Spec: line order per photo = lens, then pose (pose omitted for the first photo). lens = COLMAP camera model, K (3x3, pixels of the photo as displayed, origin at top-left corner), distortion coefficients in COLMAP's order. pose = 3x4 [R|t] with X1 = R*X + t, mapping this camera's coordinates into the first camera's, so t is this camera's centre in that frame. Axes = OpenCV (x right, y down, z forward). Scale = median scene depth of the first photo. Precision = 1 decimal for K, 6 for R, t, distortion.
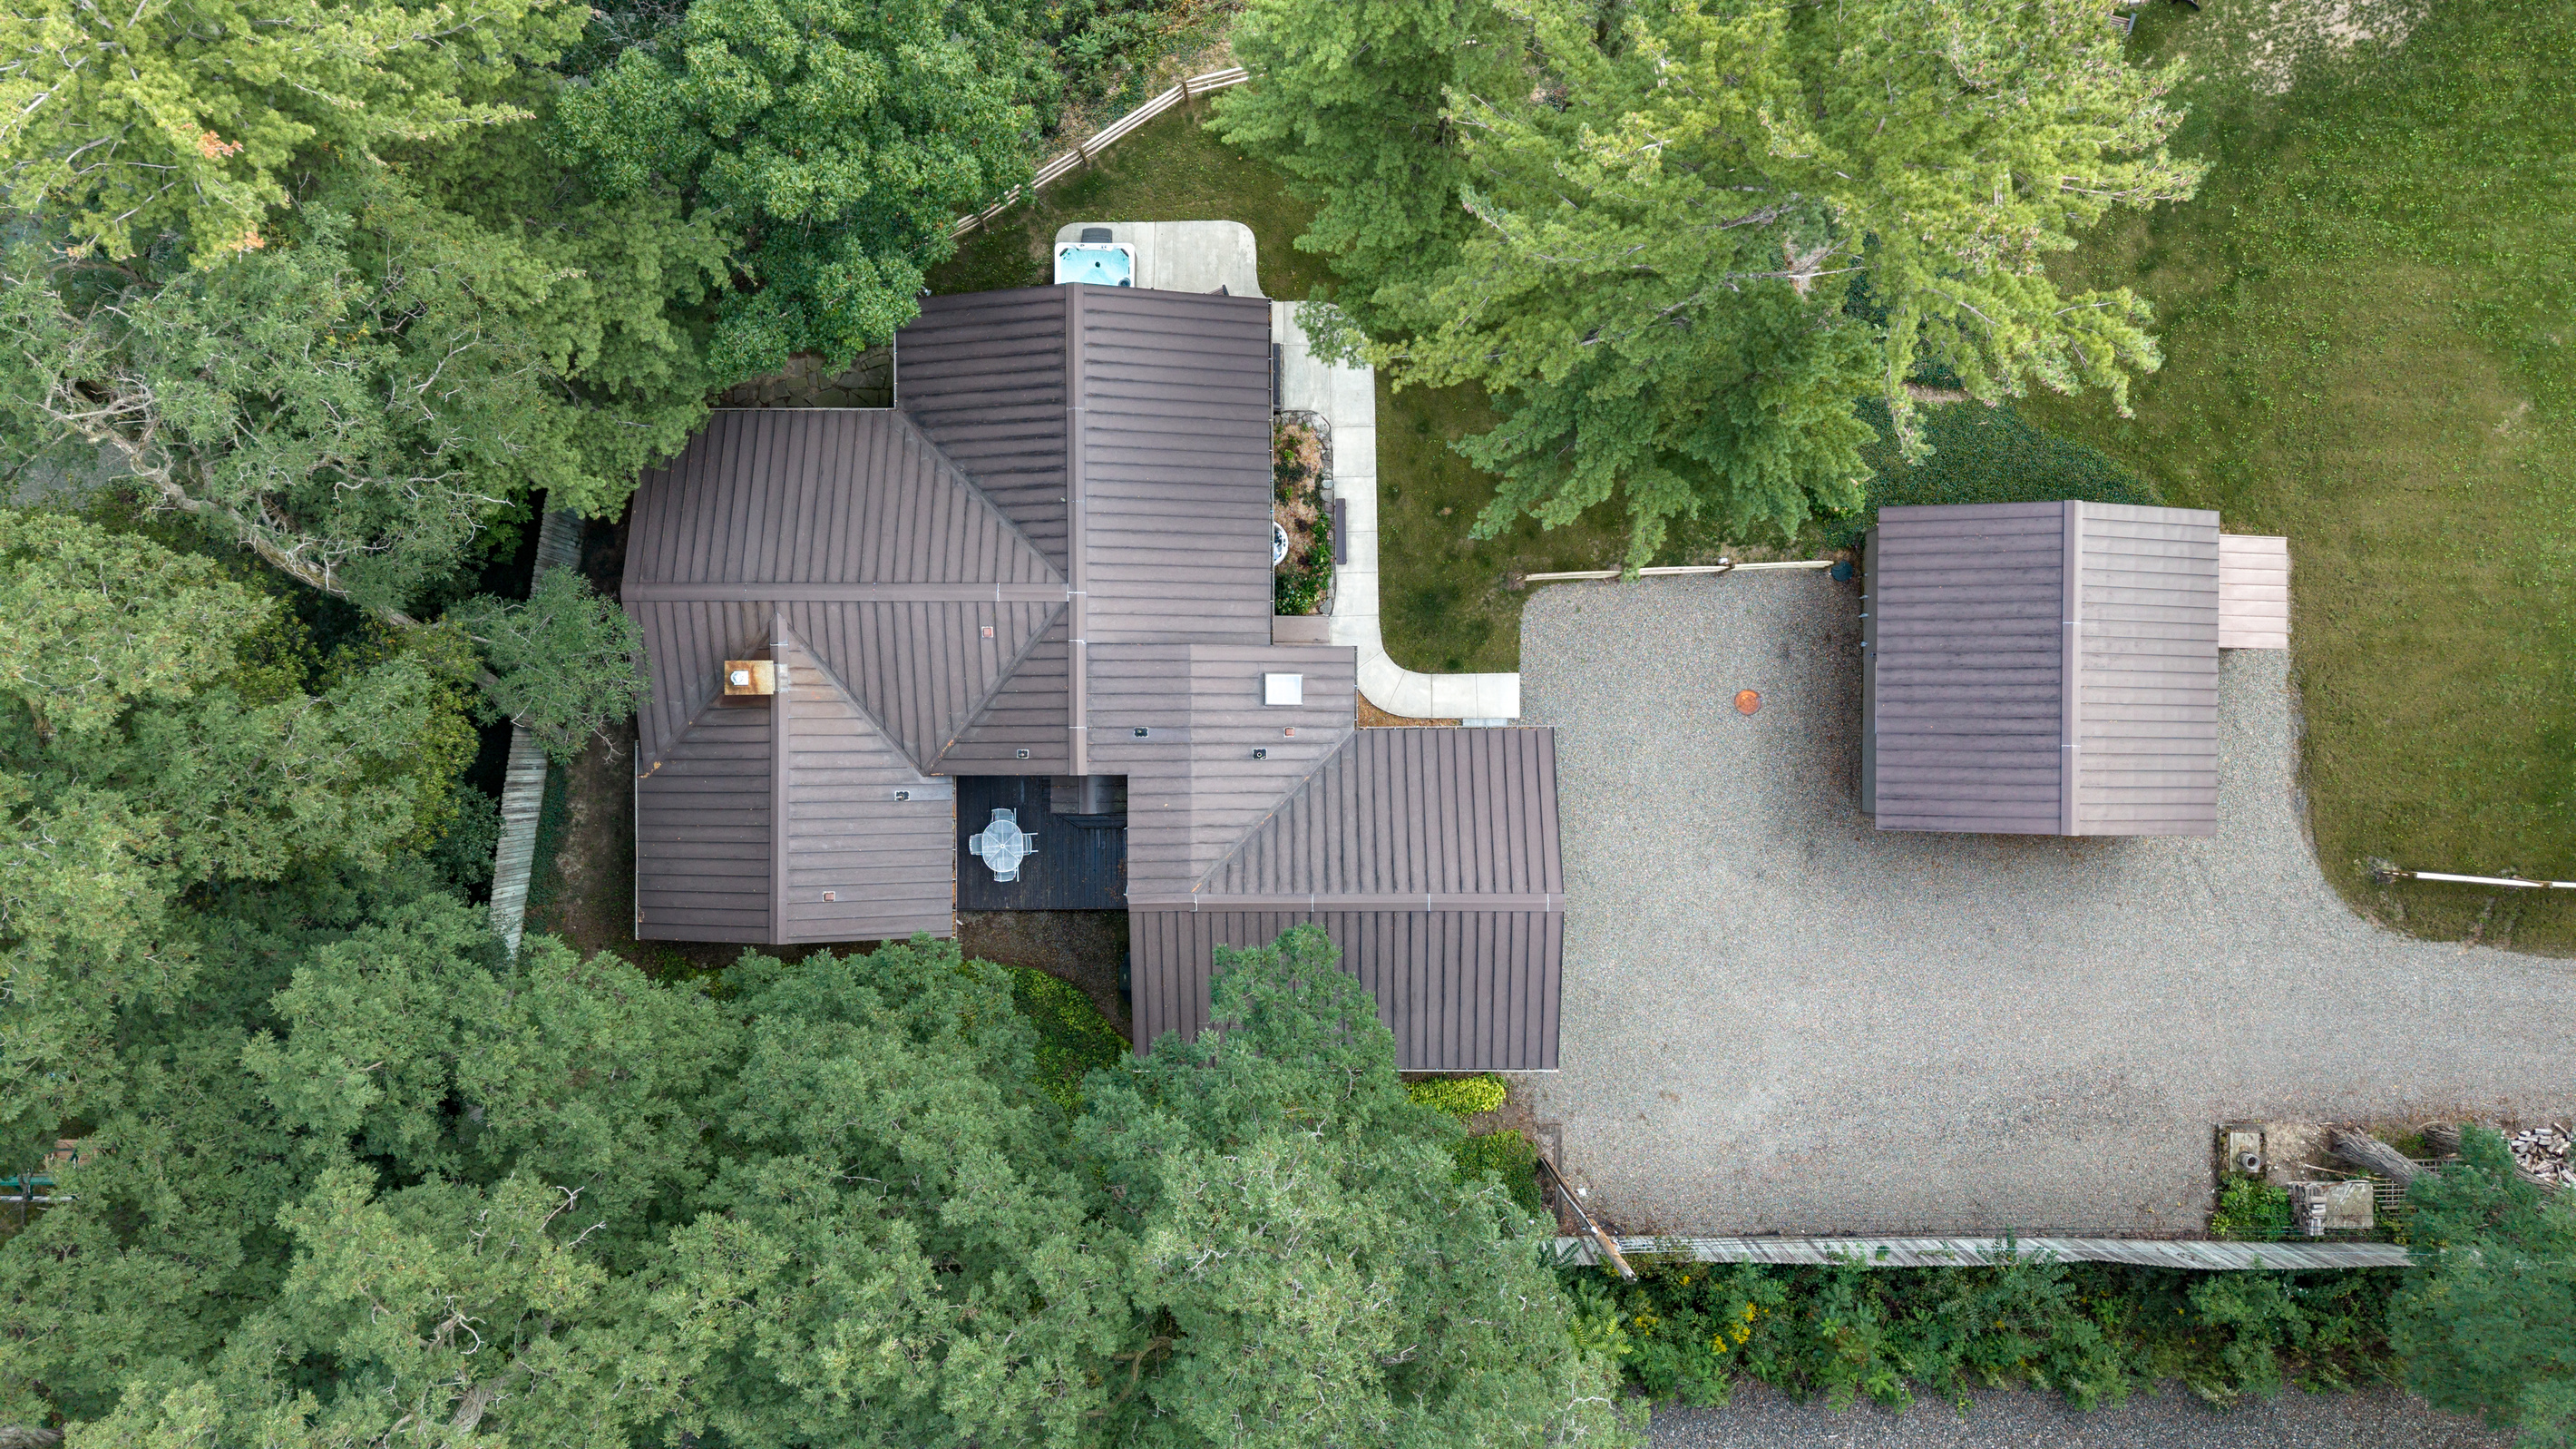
lens RADIAL K [[1746.1, 0, 1288.0], [0, 1746.1, 724.5], [0, 0, 1]] dist [0.005428, -0.001654]
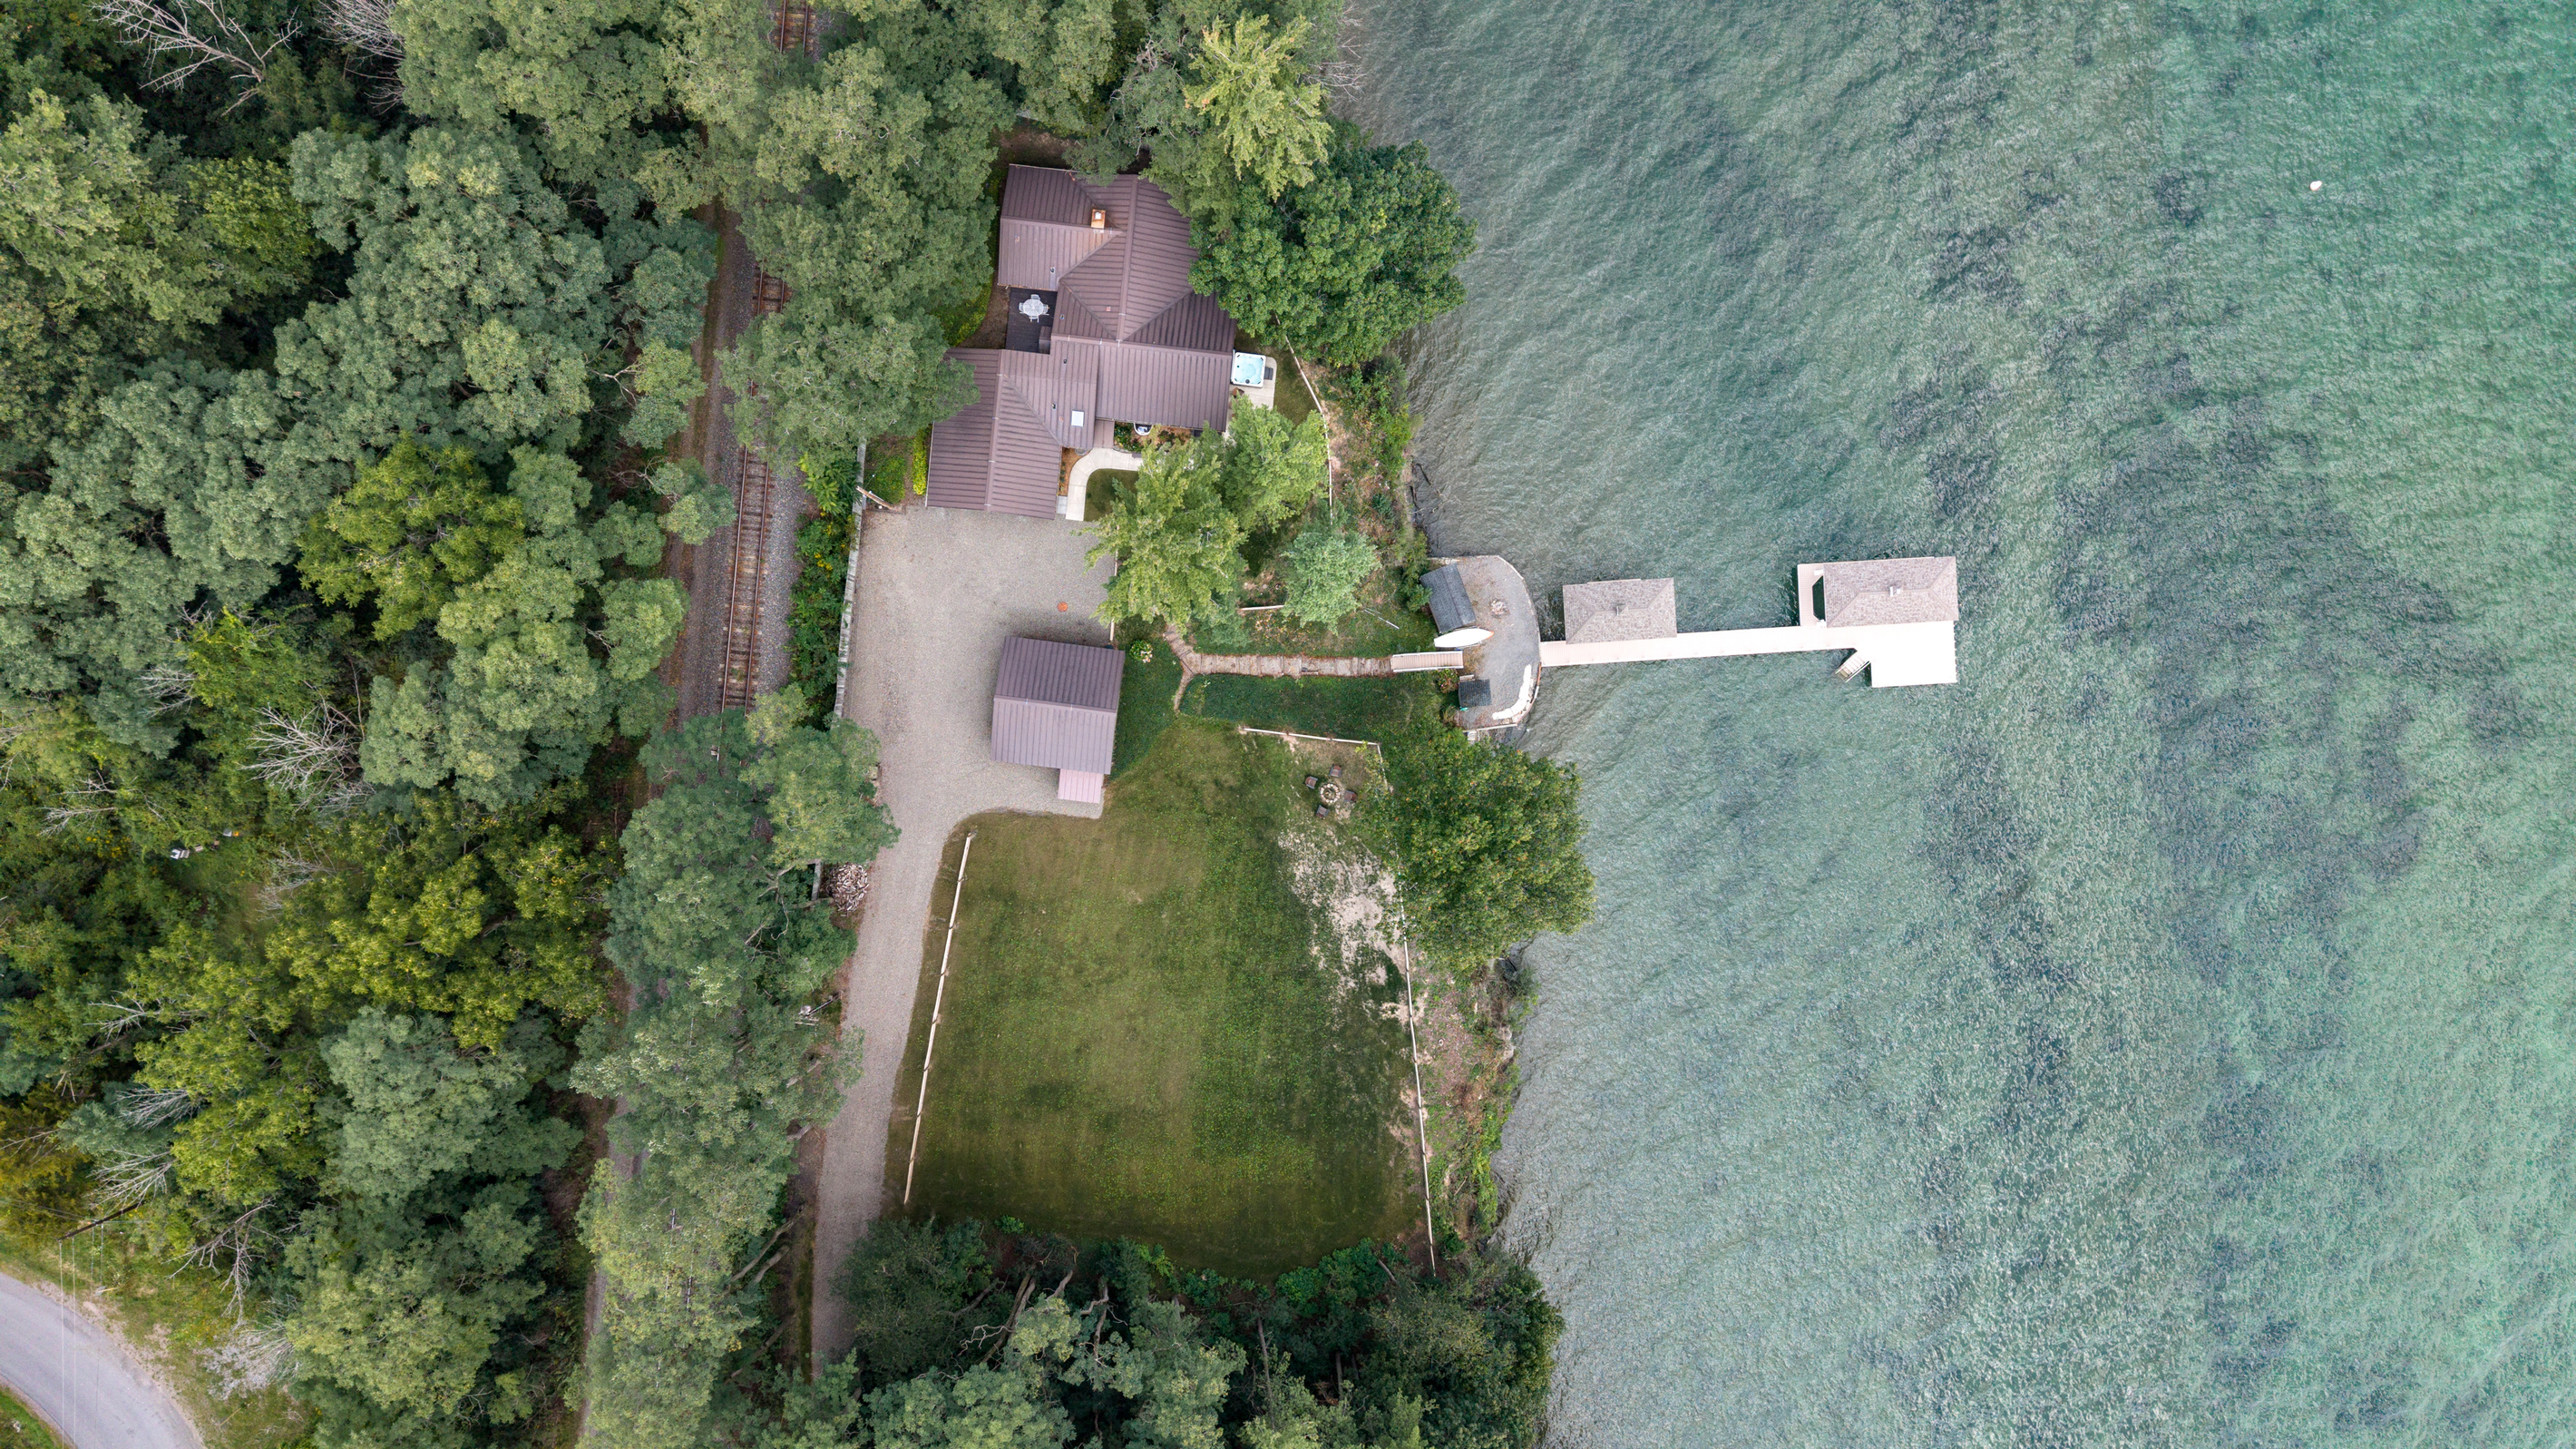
lens RADIAL K [[1746.1, 0, 1288.0], [0, 1746.1, 724.5], [0, 0, 1]] dist [0.005428, -0.001654]
pose [[-0.104298, 0.994321, 0.021181, 0.376646], [-0.994480, -0.104512, 0.009291, -0.415864], [0.011452, -0.020095, 0.999732, -1.687304]]
